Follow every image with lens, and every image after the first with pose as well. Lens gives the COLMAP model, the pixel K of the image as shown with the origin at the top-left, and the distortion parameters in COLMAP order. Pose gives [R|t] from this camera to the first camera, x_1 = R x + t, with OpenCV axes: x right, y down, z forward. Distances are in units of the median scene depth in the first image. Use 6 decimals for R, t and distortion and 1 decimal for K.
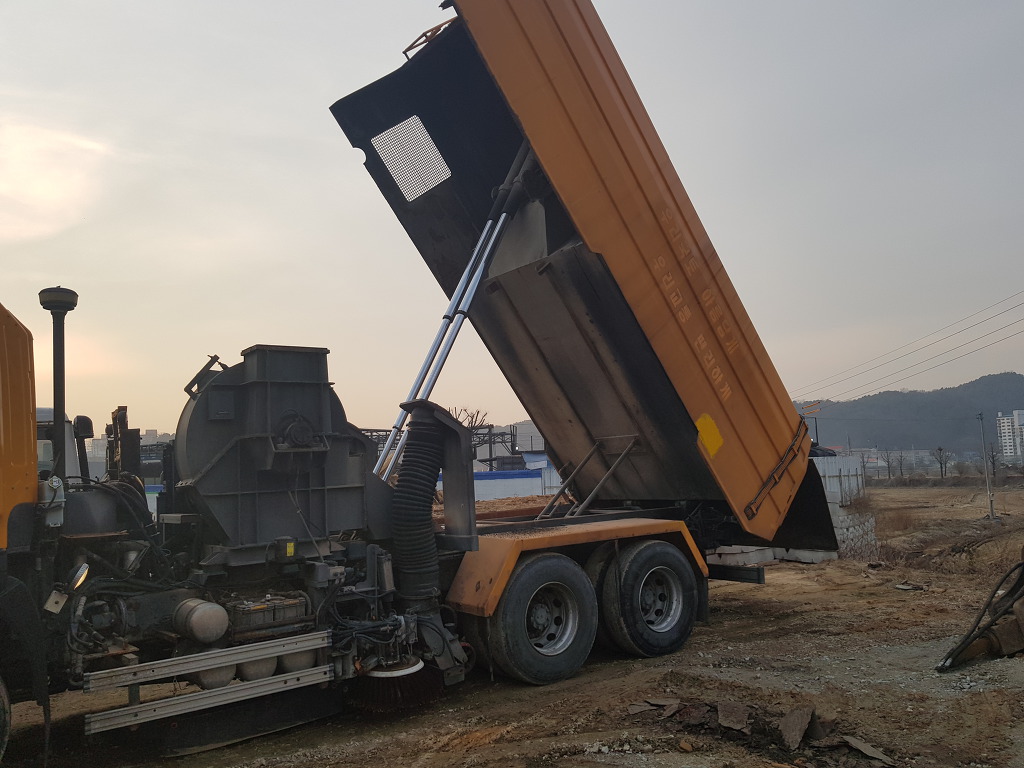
lens RADIAL K [[787.0, 0, 527.2], [0, 787.0, 393.9], [0, 0, 1]] dist [0.105792, -0.173301]
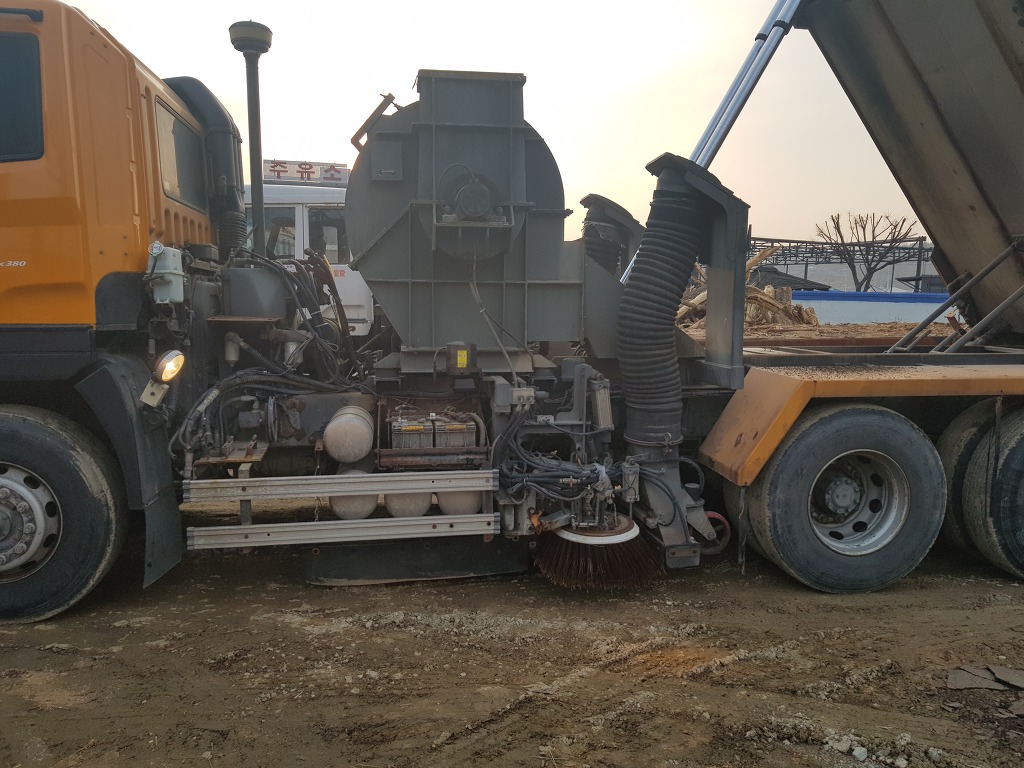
lens RADIAL K [[787.0, 0, 527.2], [0, 787.0, 393.9], [0, 0, 1]] dist [0.105792, -0.173301]
pose [[0.868671, 0.116060, -0.481603, 0.114956], [-0.002472, 0.973173, 0.230062, 0.053608], [0.495384, -0.198658, 0.845653, 0.378513]]
